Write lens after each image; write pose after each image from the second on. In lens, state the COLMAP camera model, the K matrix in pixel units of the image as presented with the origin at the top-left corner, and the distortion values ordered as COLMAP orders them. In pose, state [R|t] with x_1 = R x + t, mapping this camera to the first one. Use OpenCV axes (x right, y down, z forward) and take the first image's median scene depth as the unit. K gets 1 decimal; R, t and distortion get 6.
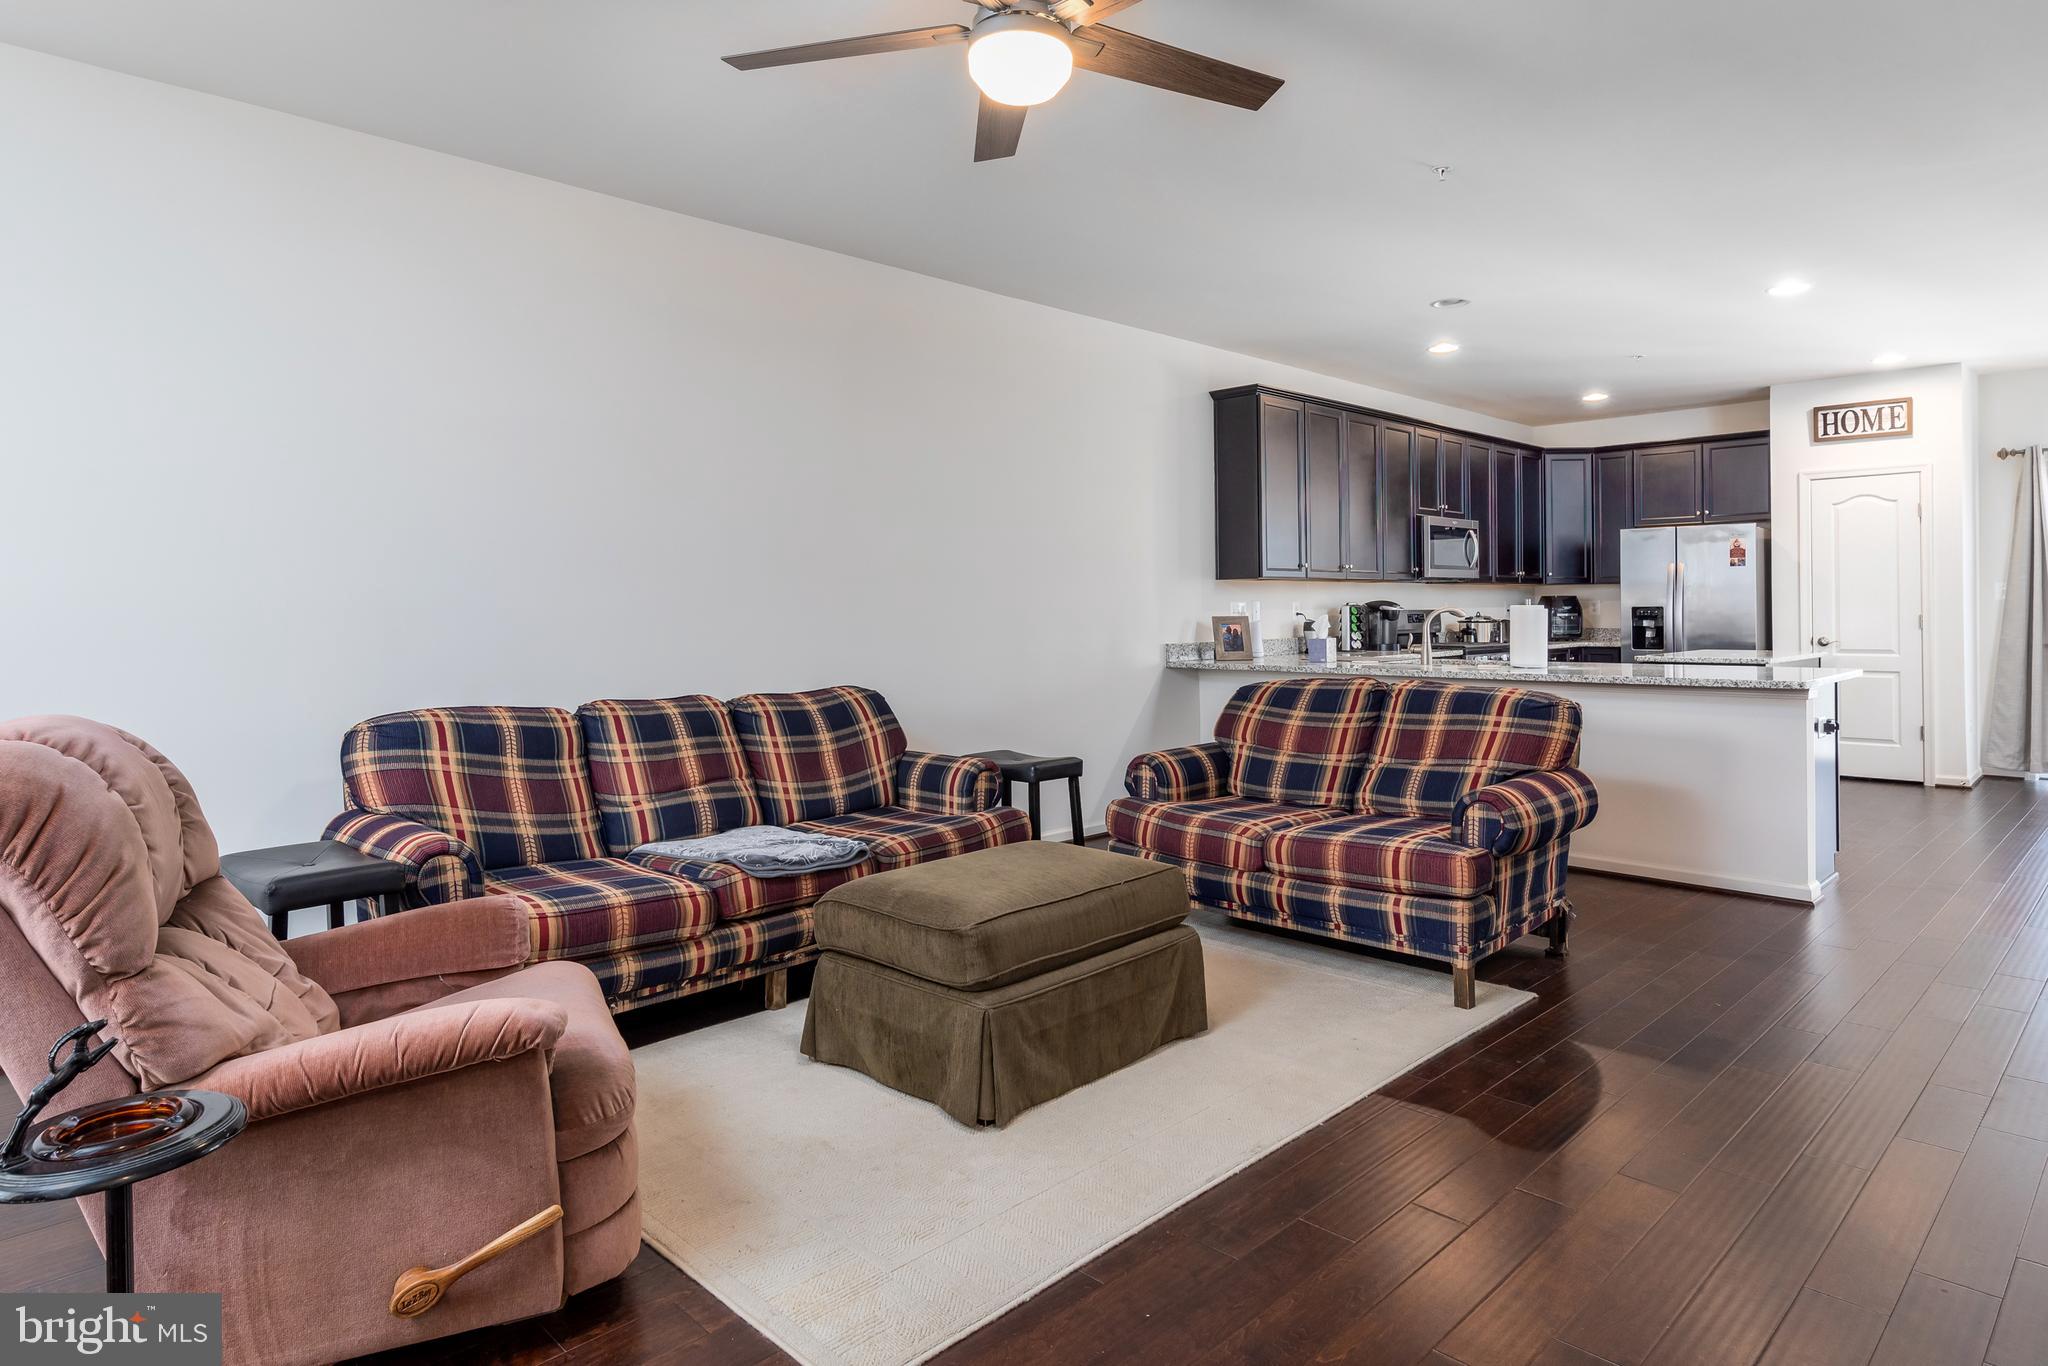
lens RADIAL K [[1200.1, 0, 1003.8], [0, 1200.1, 604.5], [0, 0, 1]] dist [-0.000816, 0.001523]
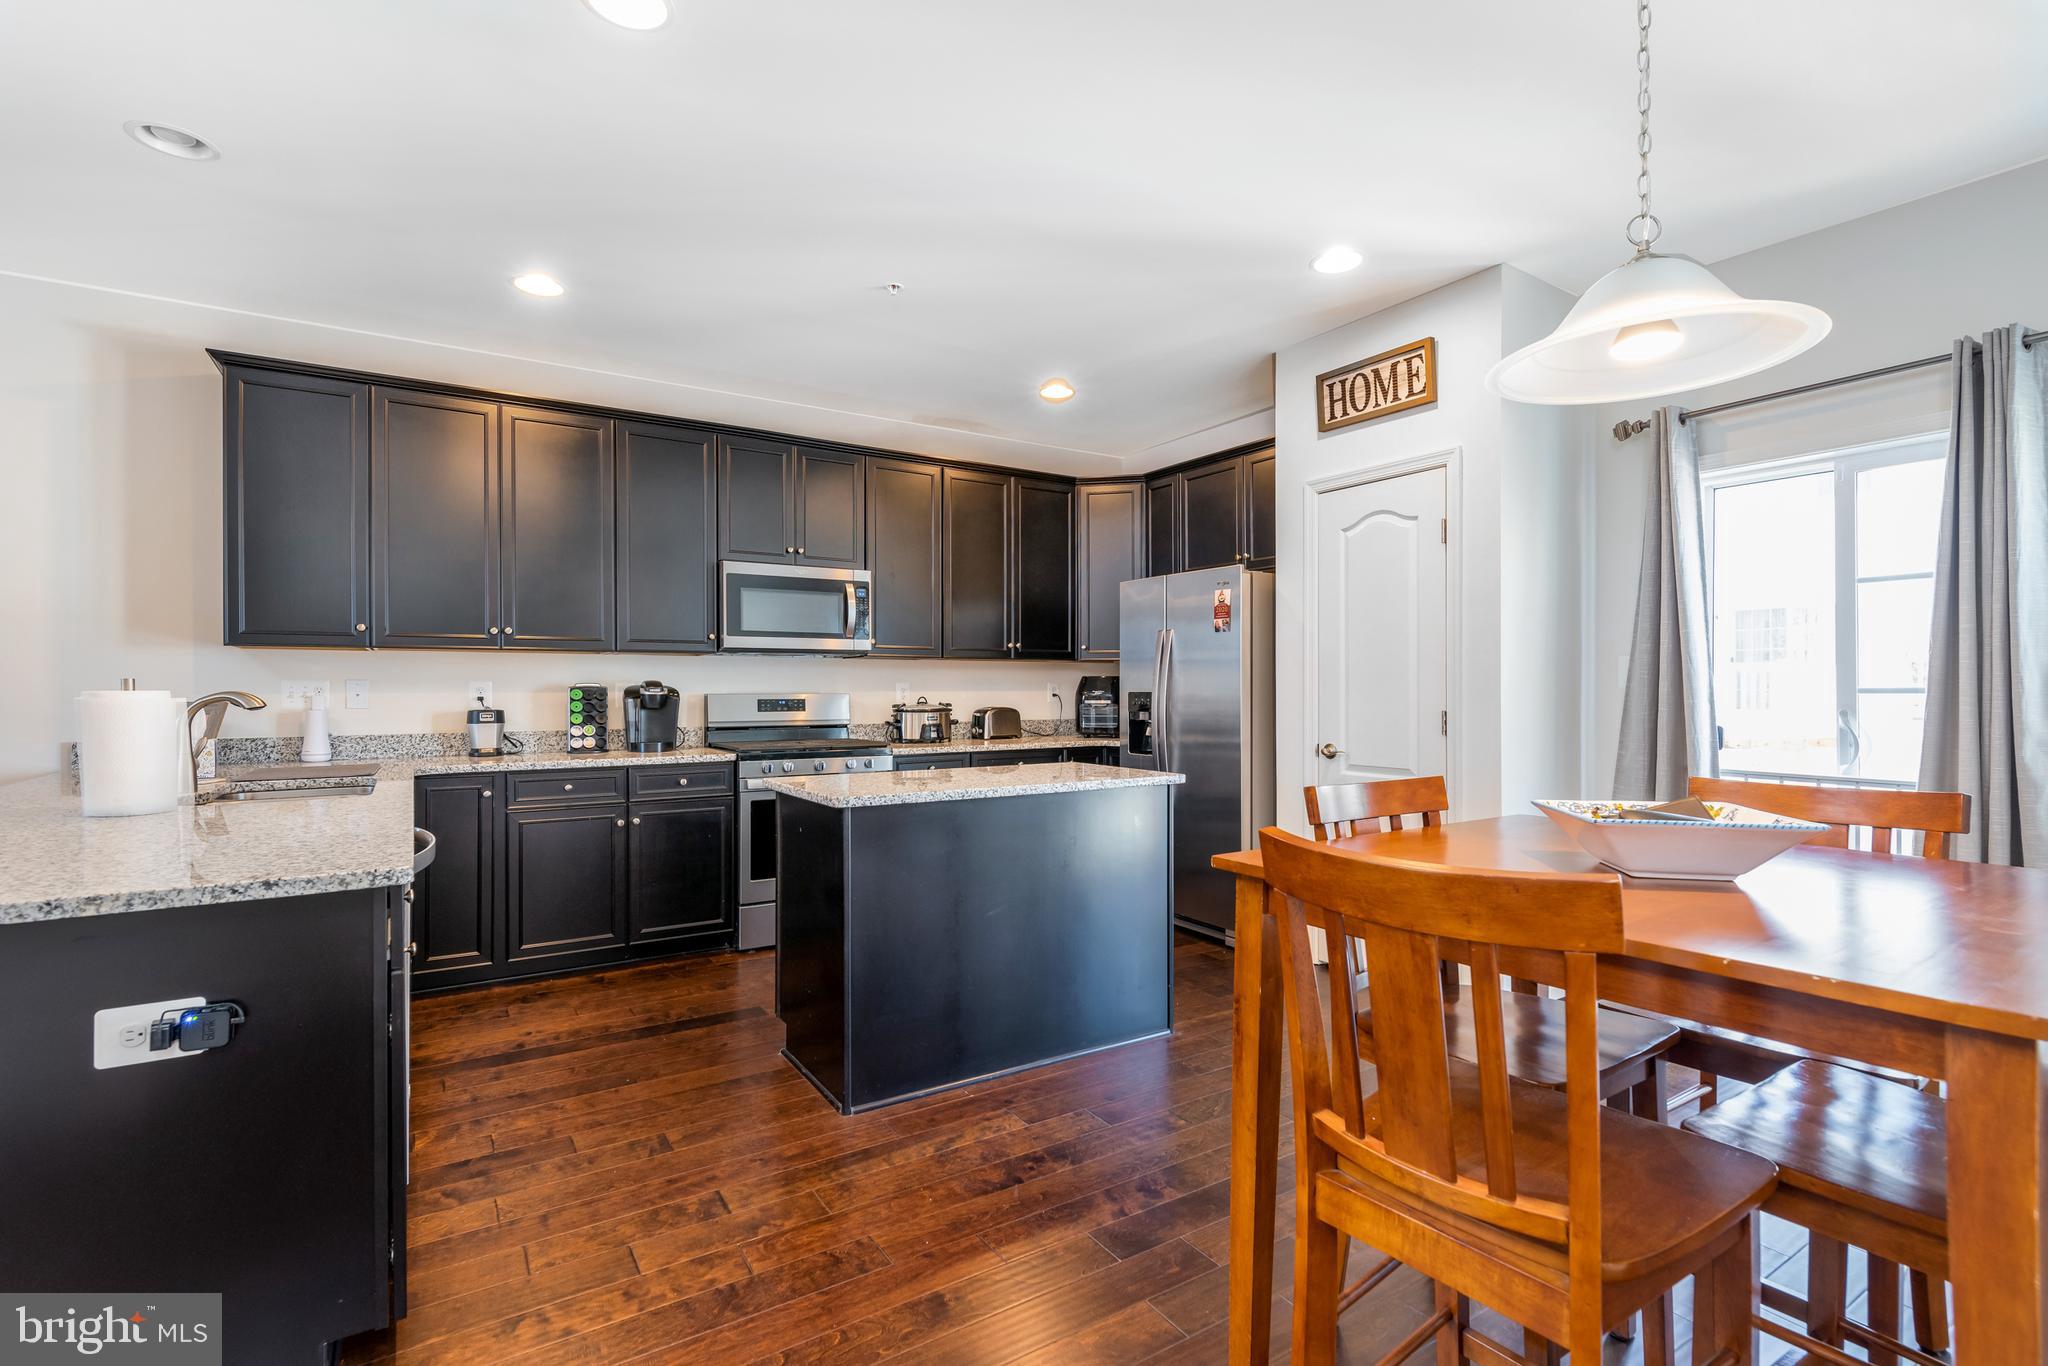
lens RADIAL K [[952.5, 0, 1040.9], [0, 952.5, 685.4], [0, 0, 1]] dist [-0.000265, -0.000815]
pose [[0.982984, 0.009366, -0.183453, 1.111063], [-0.009175, 0.999956, 0.001885, -0.005254], [0.183462, -0.000170, 0.983027, 0.863970]]
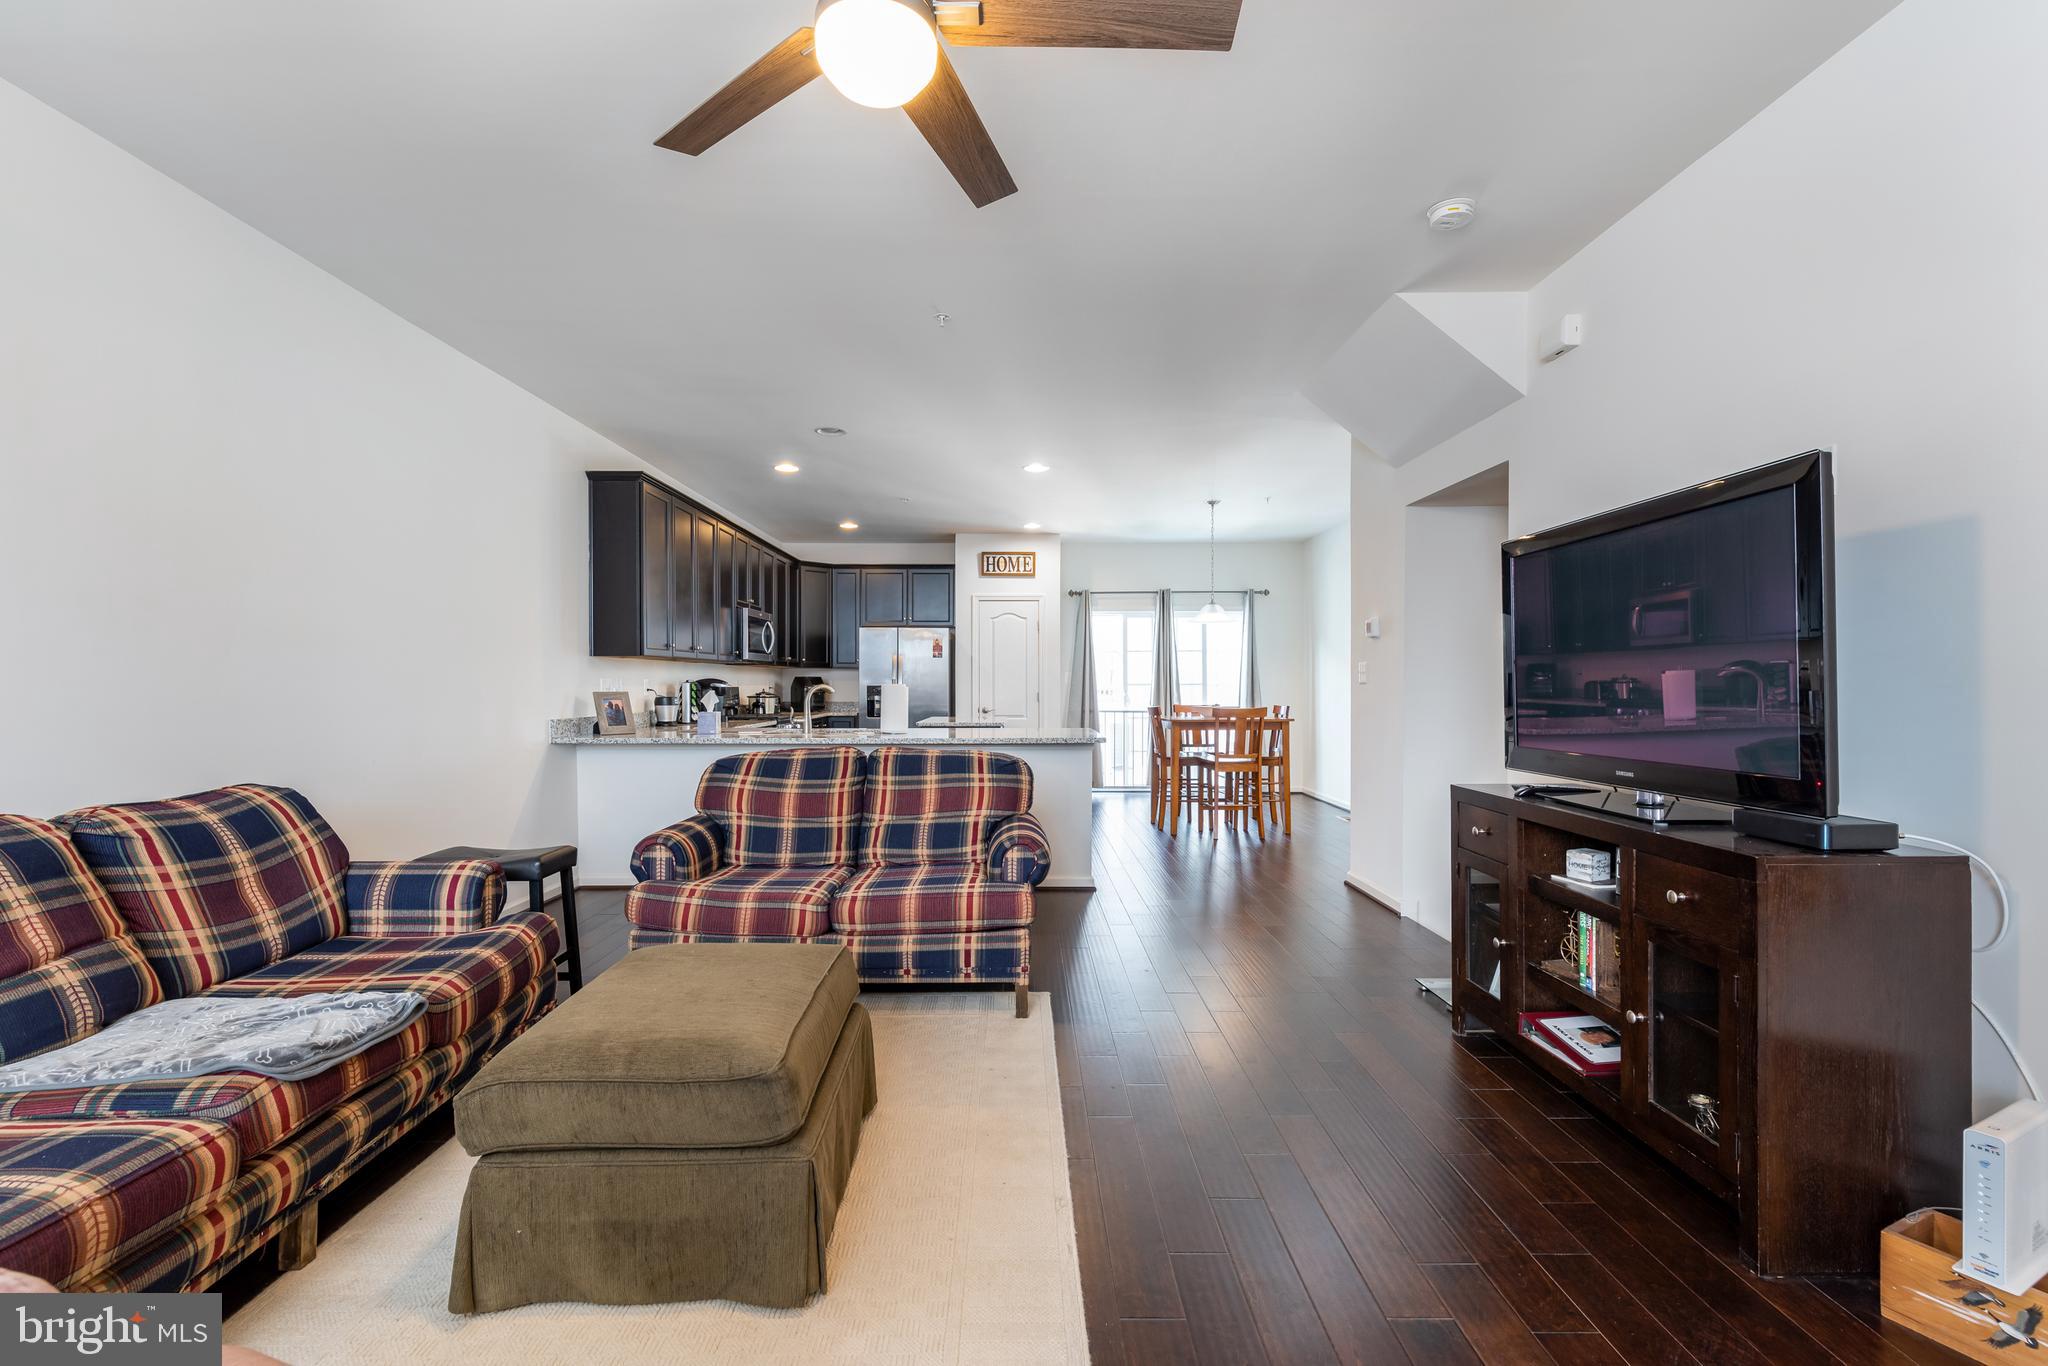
lens RADIAL K [[952.5, 0, 1030.9], [0, 952.5, 687.7], [0, 0, 1]] dist [-0.000265, -0.000815]
pose [[0.689492, 0.006101, 0.724267, -0.234742], [-0.009454, 0.999955, 0.000578, 0.003538], [-0.724231, -0.007246, 0.689519, 0.259591]]
